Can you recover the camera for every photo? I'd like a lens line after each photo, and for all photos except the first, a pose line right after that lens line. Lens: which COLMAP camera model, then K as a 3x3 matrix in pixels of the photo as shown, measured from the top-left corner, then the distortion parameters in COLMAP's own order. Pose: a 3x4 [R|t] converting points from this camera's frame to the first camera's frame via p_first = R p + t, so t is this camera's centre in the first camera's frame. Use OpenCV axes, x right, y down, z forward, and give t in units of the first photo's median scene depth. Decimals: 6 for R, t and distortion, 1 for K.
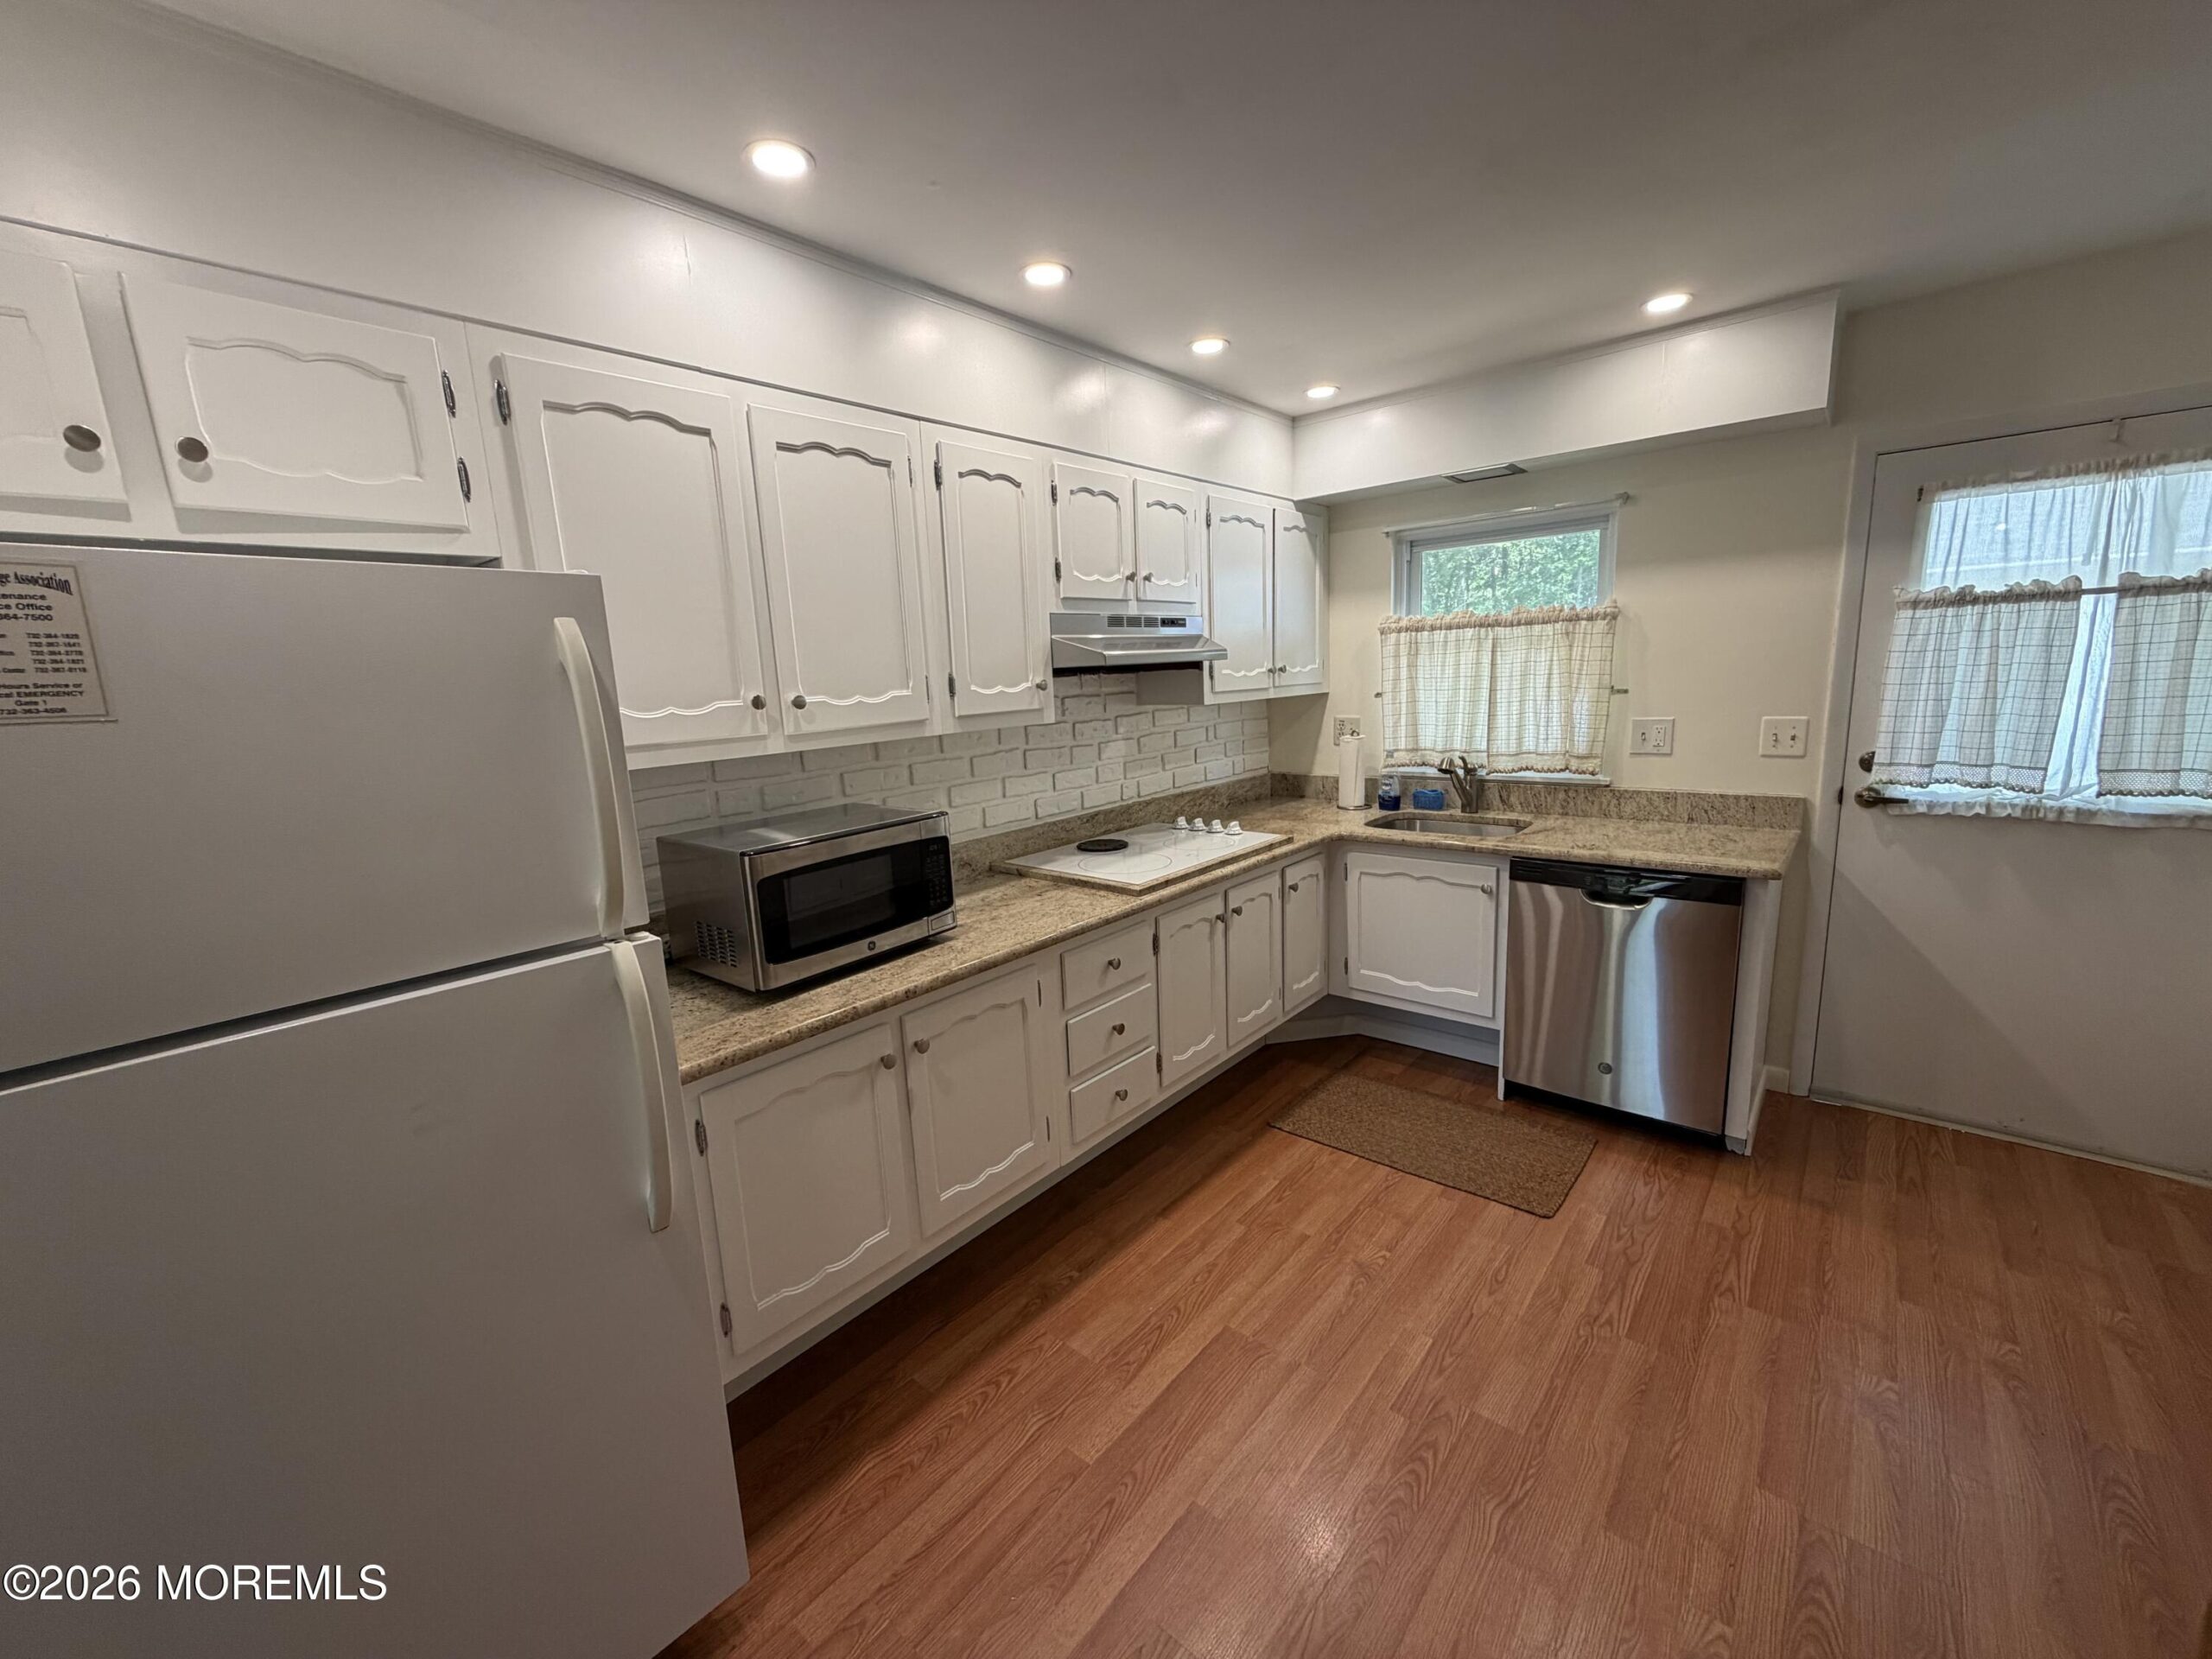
lens RADIAL K [[879.0, 0, 1100.2], [0, 879.0, 831.1], [0, 0, 1]] dist [-0.001043, 0.000261]
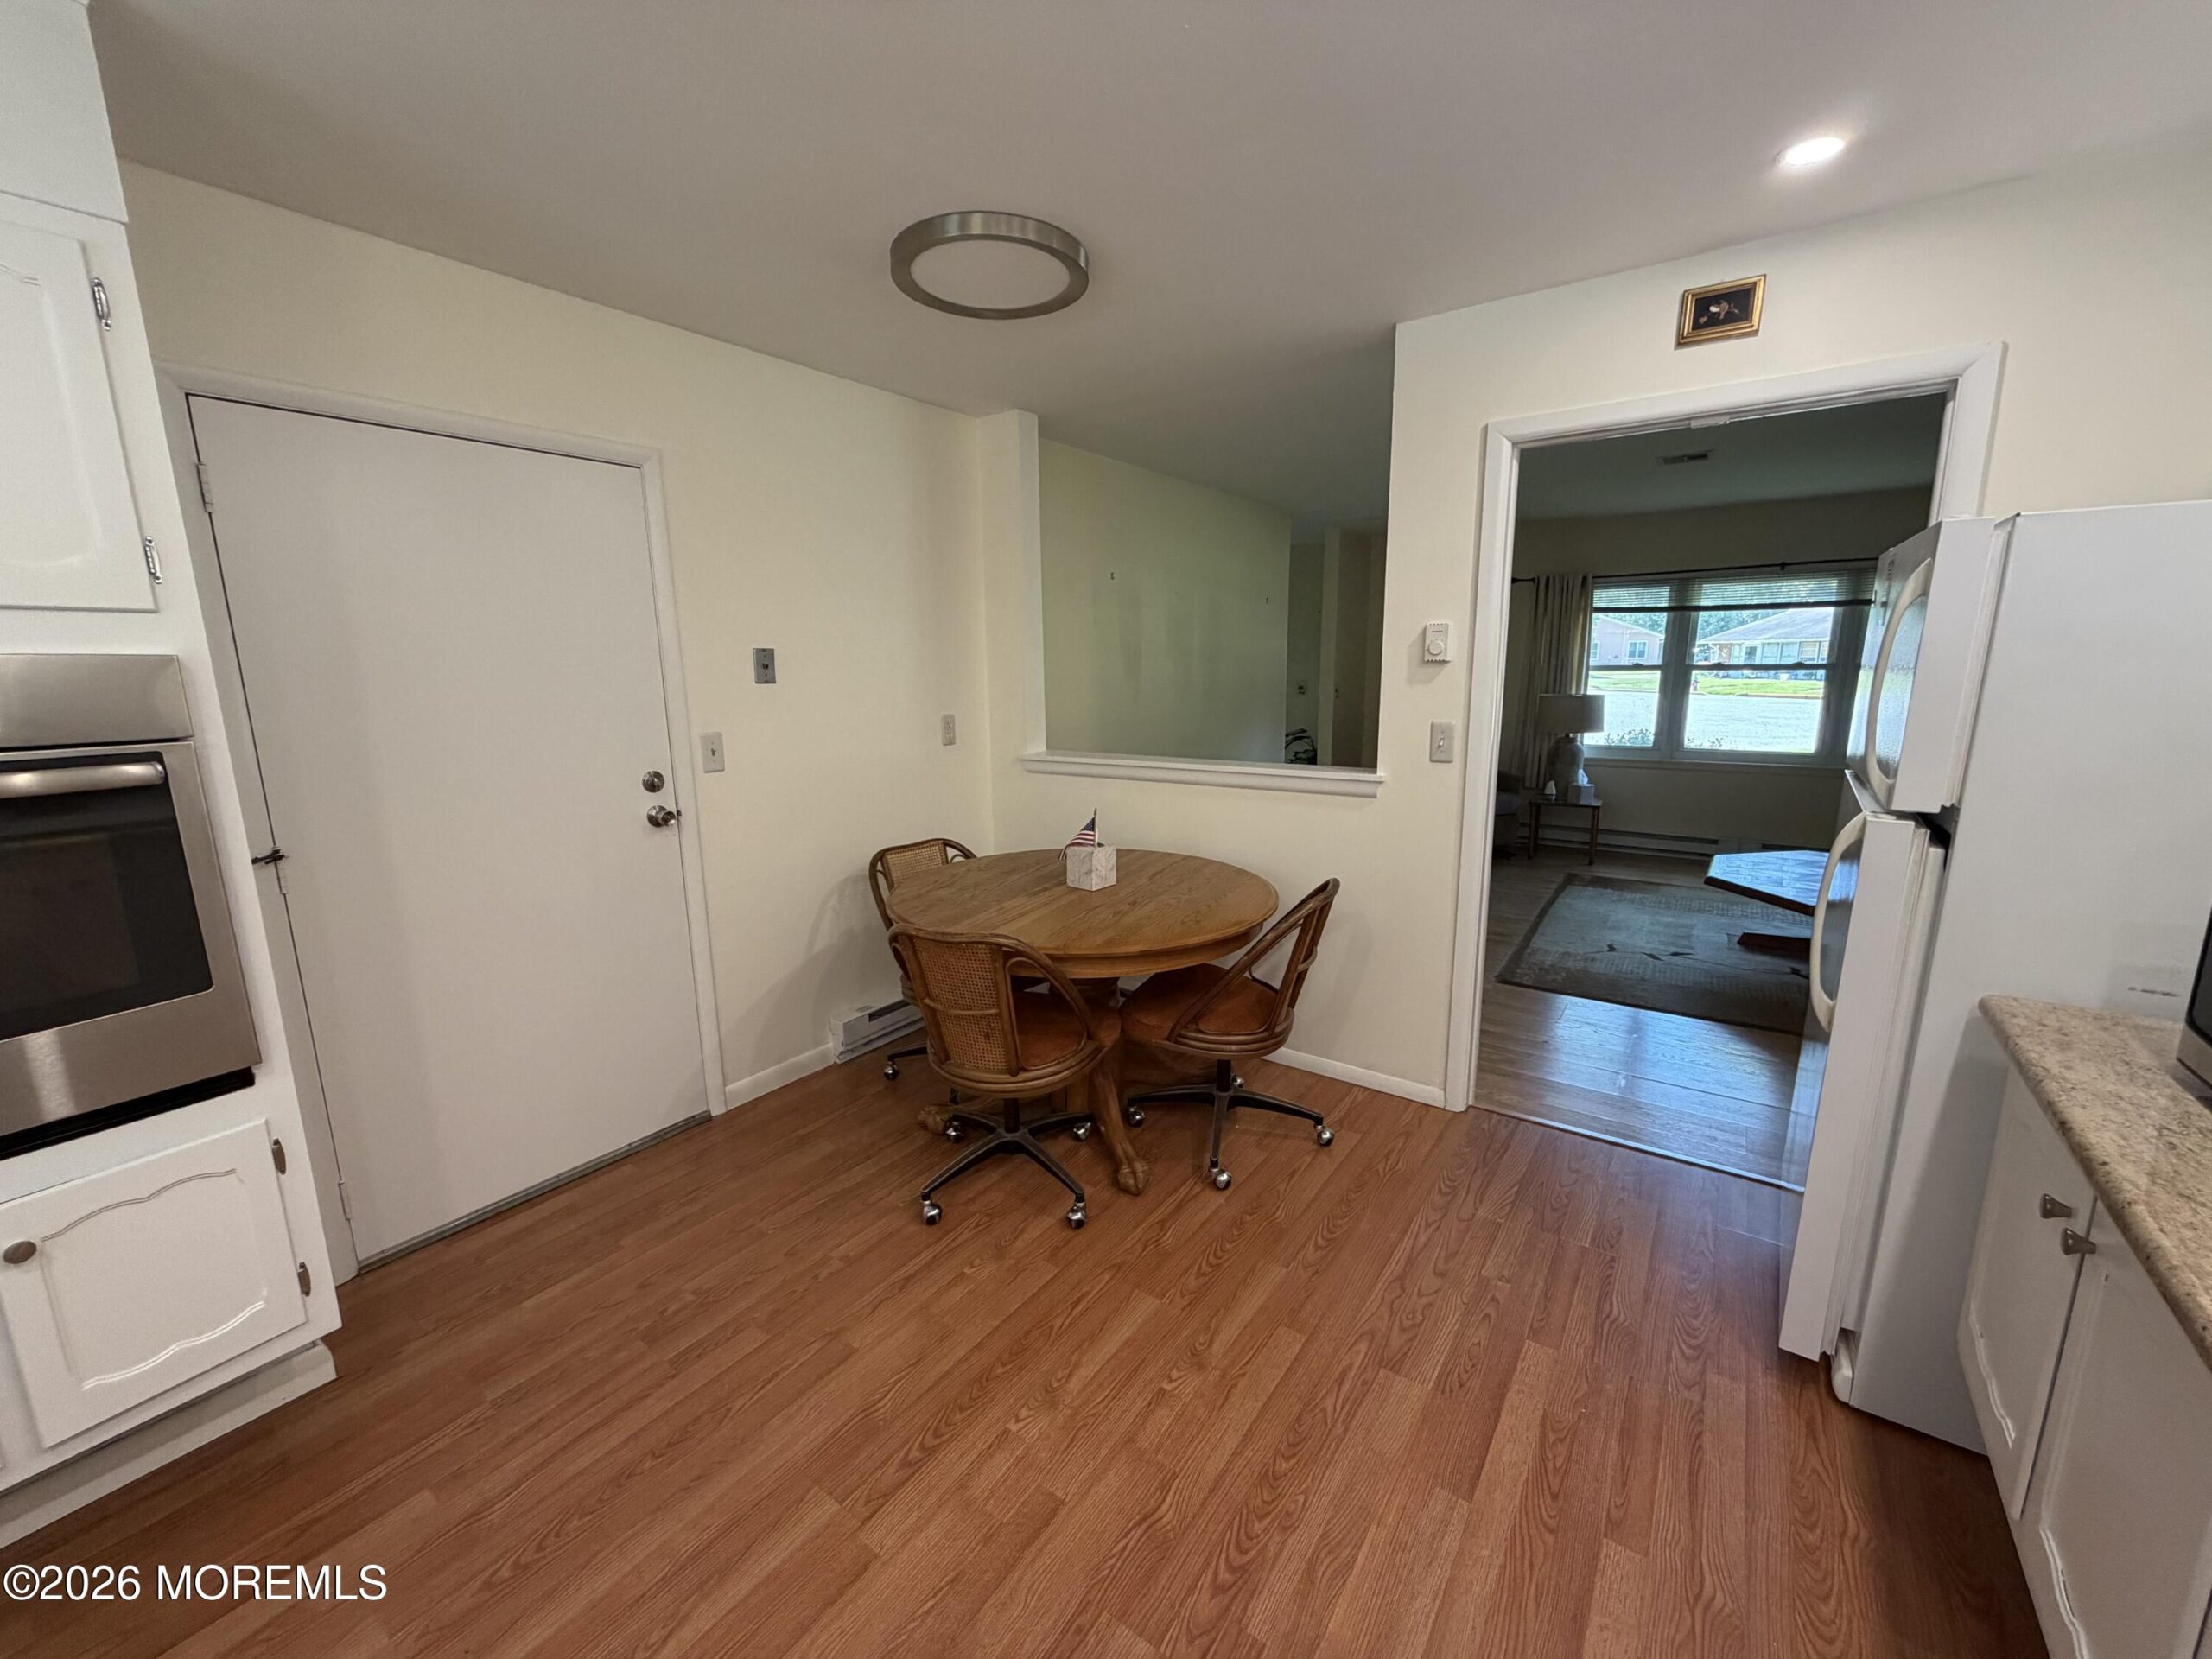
lens RADIAL K [[879.0, 0, 1099.7], [0, 879.0, 831.2], [0, 0, 1]] dist [-0.001043, 0.000261]
pose [[-0.993812, 0.076641, -0.080395, 0.320035], [0.041433, 0.927358, 0.371875, -0.172973], [0.103056, 0.366243, -0.924795, 0.954593]]
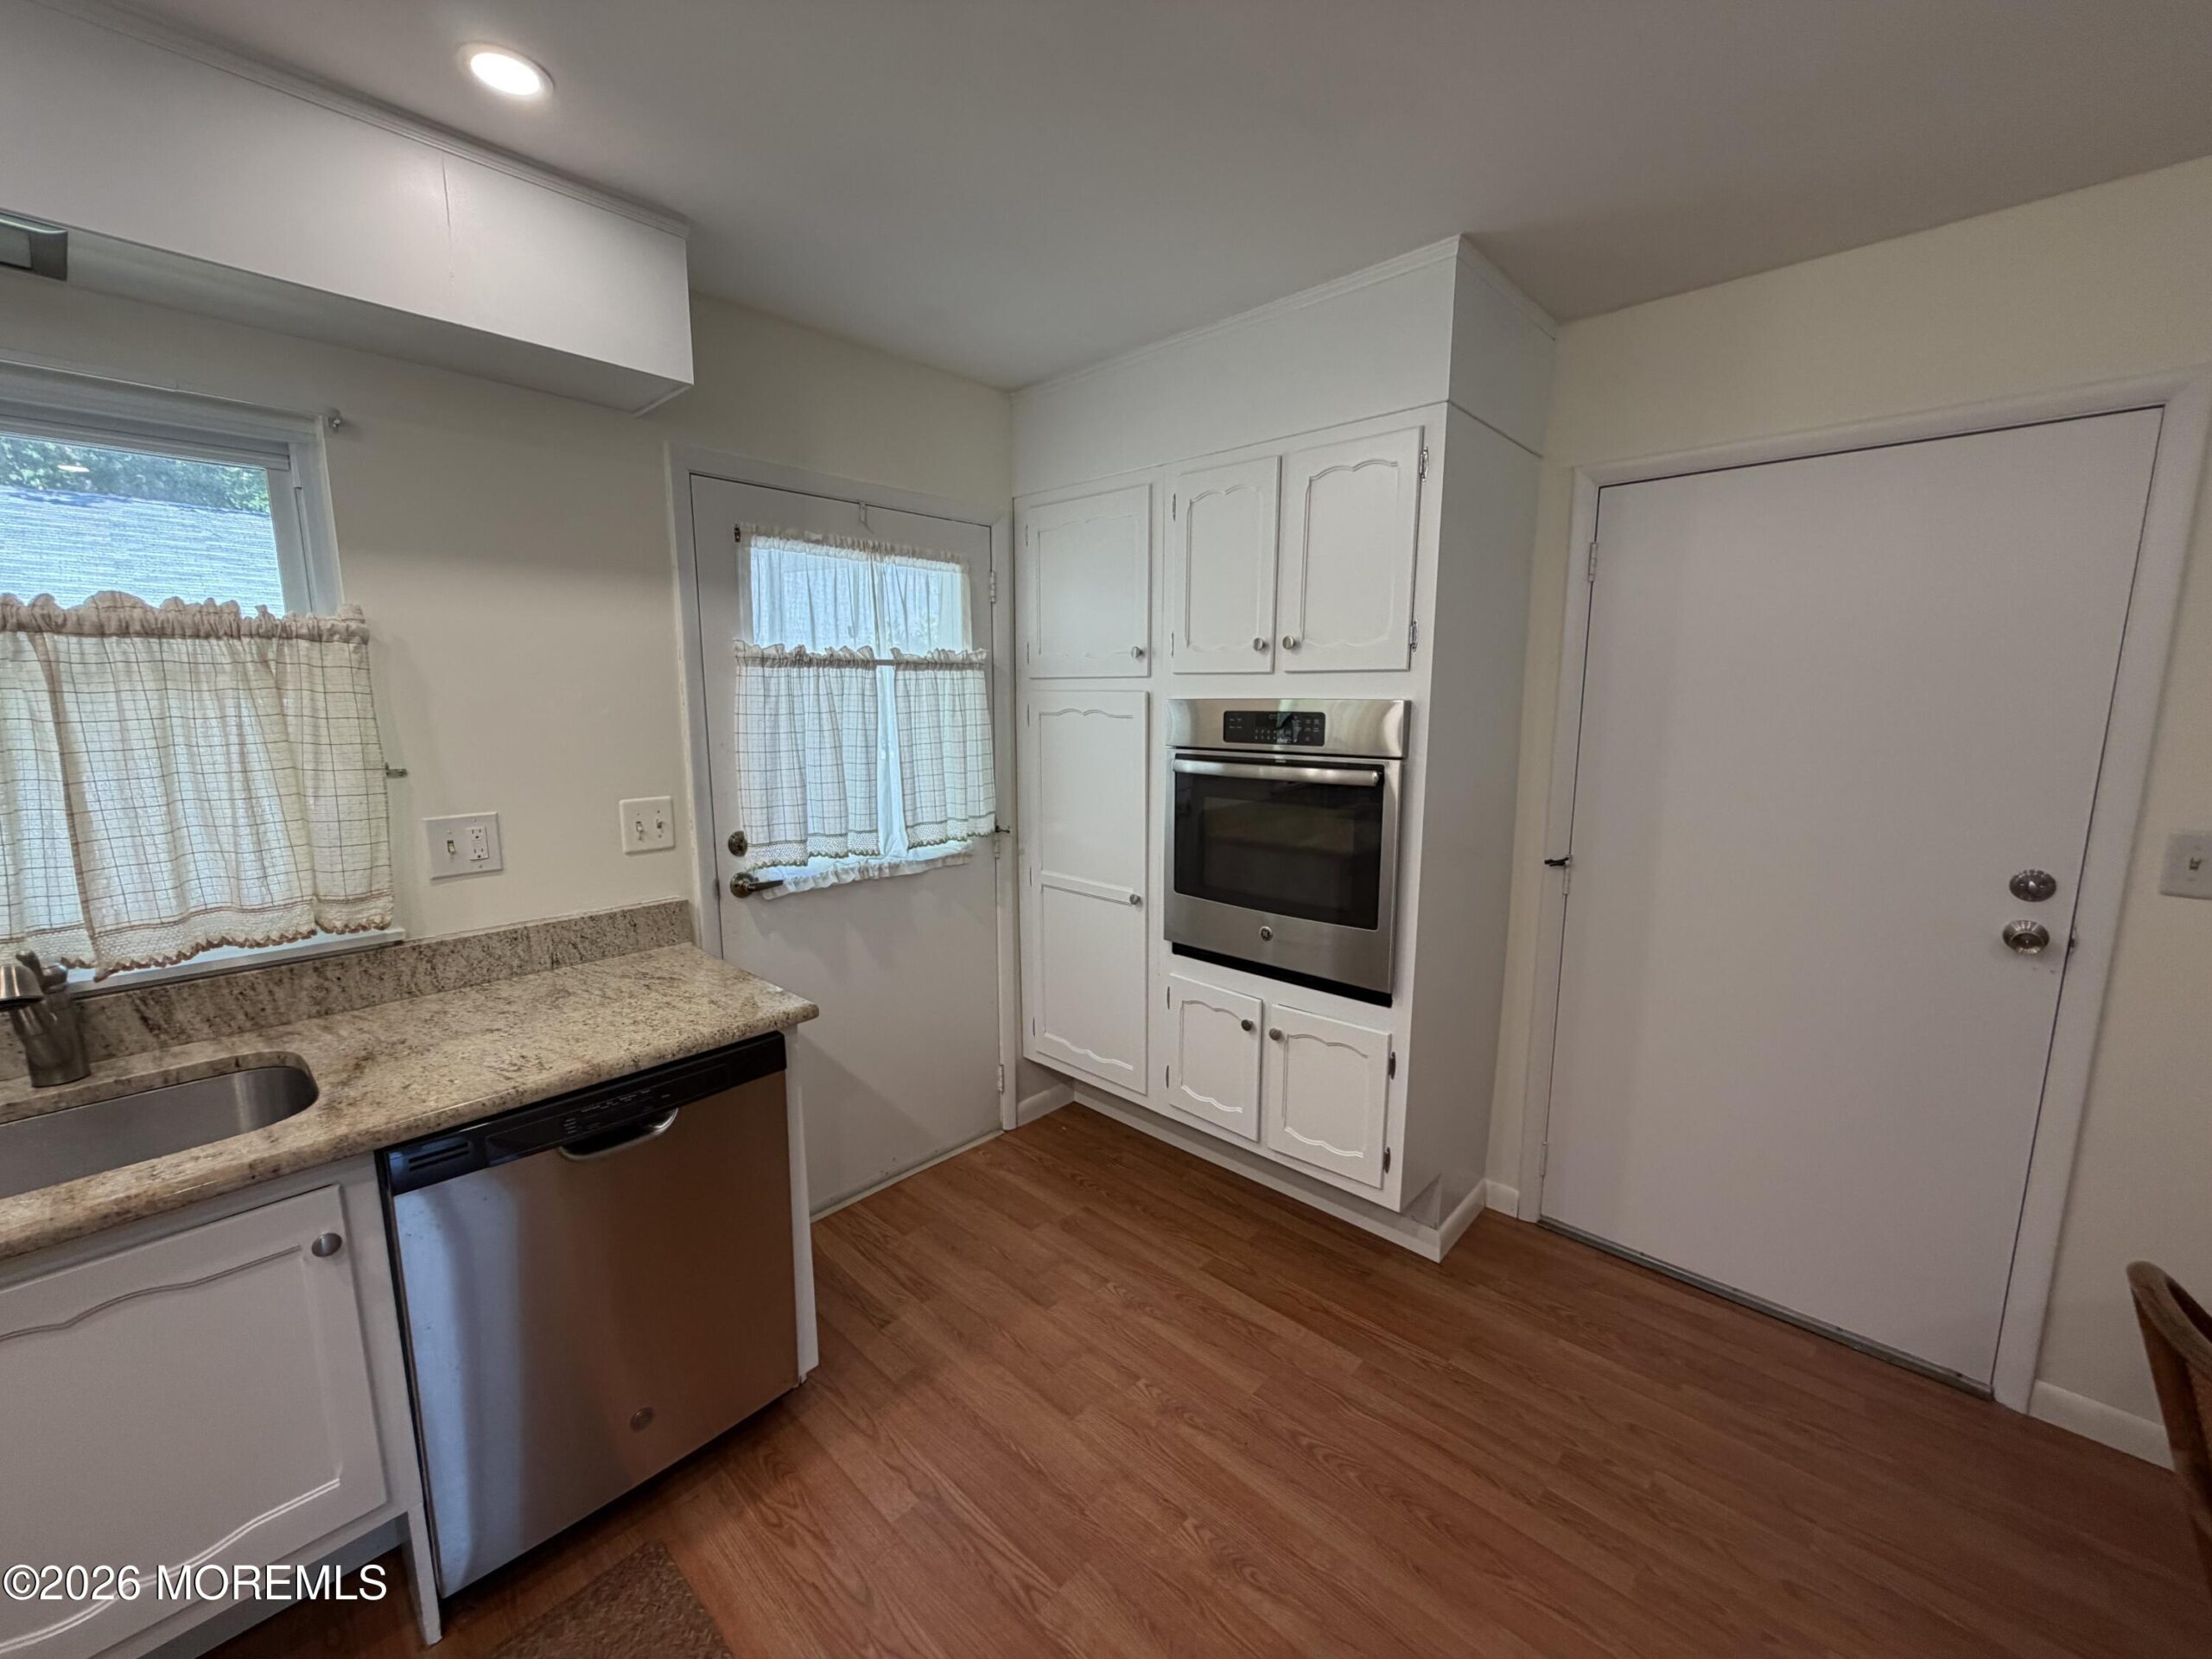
lens RADIAL K [[879.0, 0, 1101.2], [0, 879.0, 831.4], [0, 0, 1]] dist [-0.001043, 0.000261]
pose [[0.033914, -0.106631, 0.993720, 0.054993], [0.181768, 0.978367, 0.098780, -0.111374], [-0.982756, 0.177277, 0.052562, 0.617429]]
